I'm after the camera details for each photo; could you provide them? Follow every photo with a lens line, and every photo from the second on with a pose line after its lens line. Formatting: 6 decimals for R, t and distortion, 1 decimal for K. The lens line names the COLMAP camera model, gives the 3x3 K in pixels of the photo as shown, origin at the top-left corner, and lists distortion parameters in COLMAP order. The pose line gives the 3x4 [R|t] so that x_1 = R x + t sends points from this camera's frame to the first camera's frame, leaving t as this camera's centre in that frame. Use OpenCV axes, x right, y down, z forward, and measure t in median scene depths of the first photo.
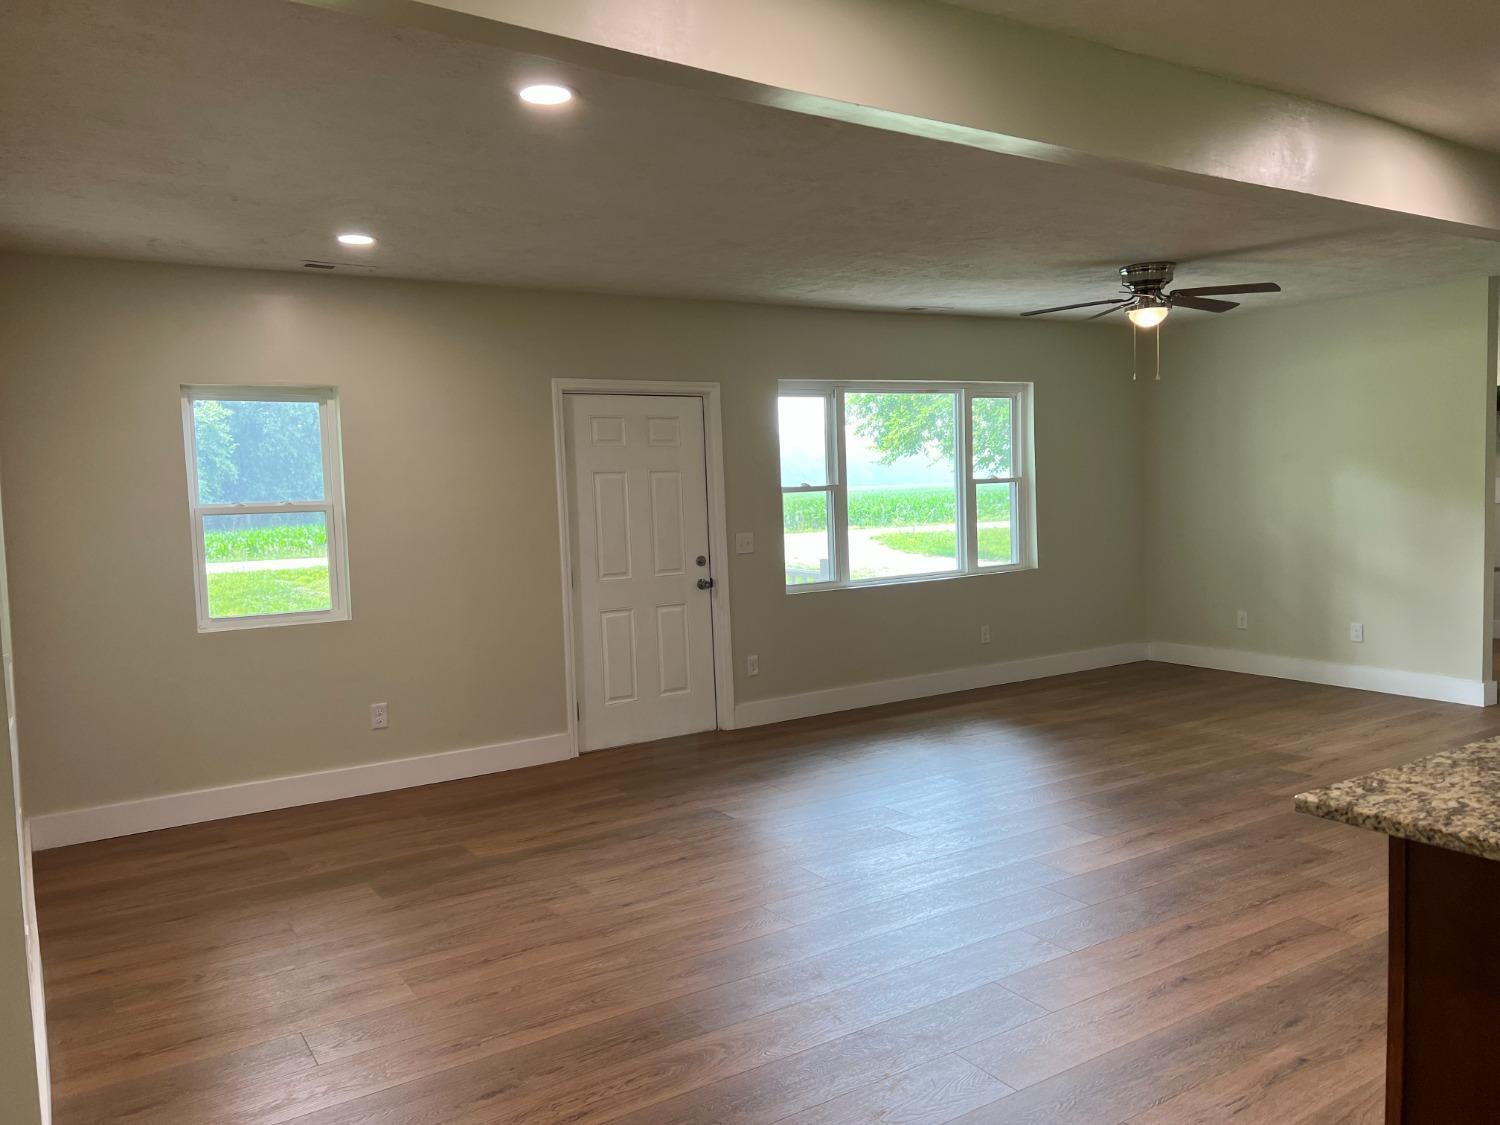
lens RADIAL K [[1120.3, 0, 742.2], [0, 1120.3, 562.3], [0, 0, 1]] dist [0.074678, -0.112938]
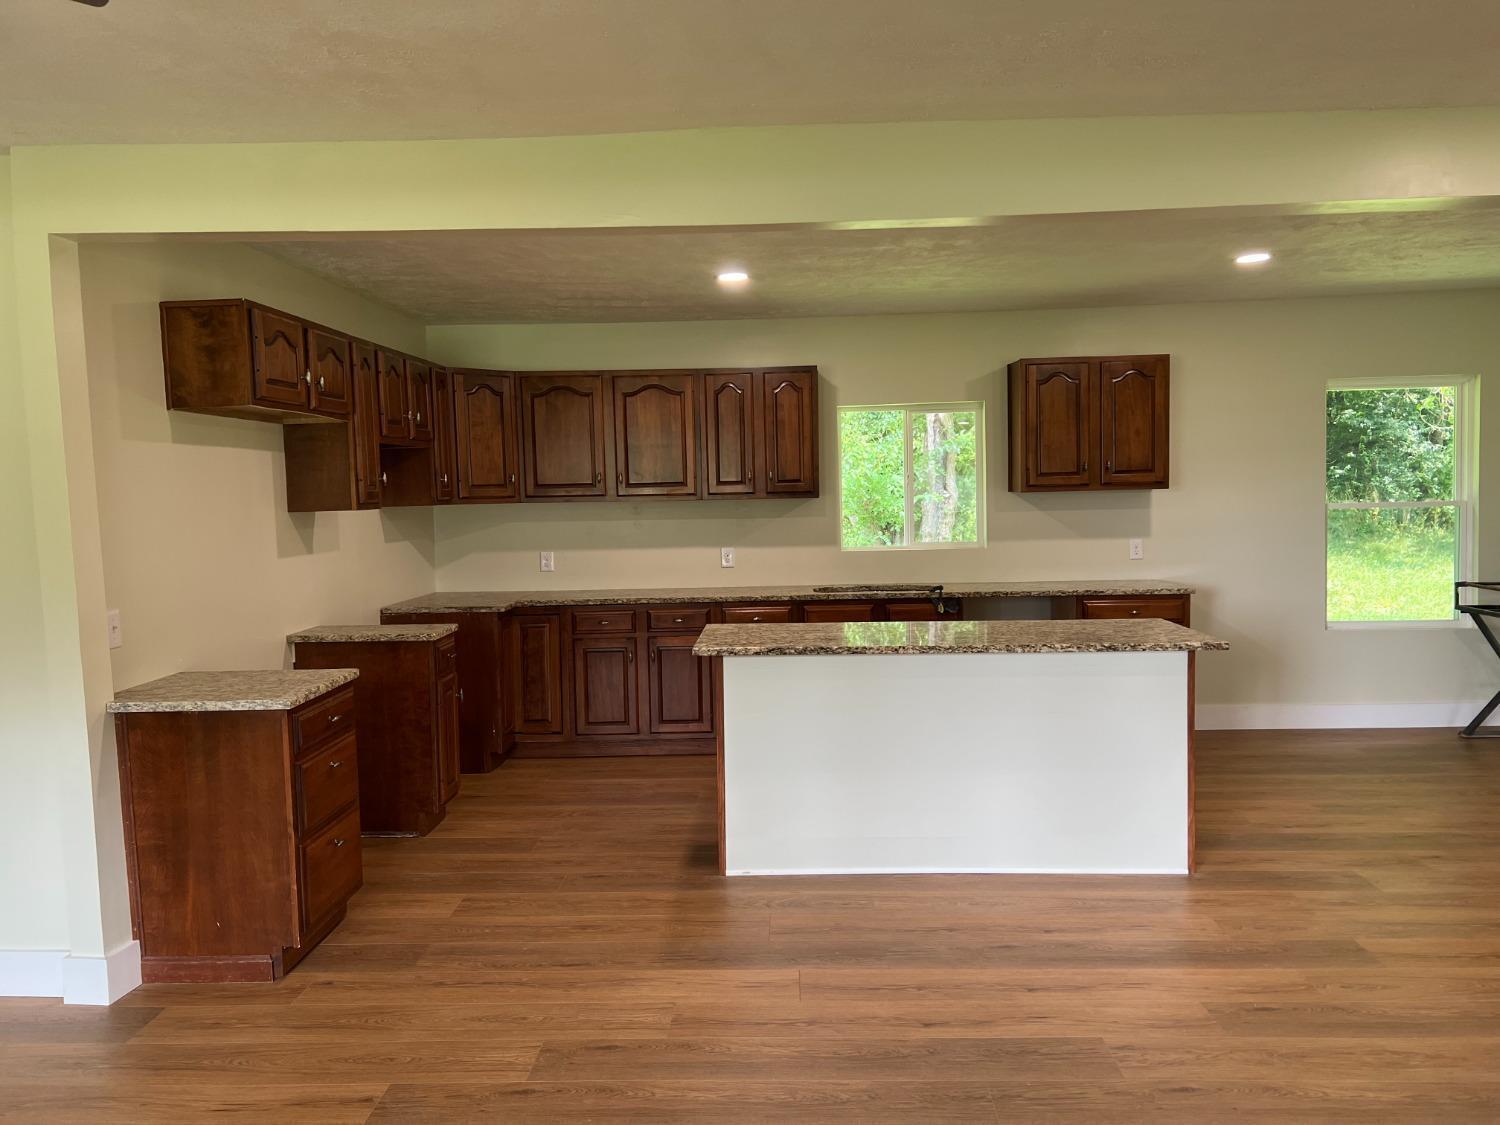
lens RADIAL K [[1122.2, 0, 750.0], [0, 1122.2, 562.5], [0, 0, 1]] dist [0.007015, 0.006635]
pose [[-0.818984, 0.007415, 0.573769, 0.005168], [0.085186, 0.990408, 0.108793, -0.079909], [-0.567459, 0.137977, -0.811759, 1.028757]]
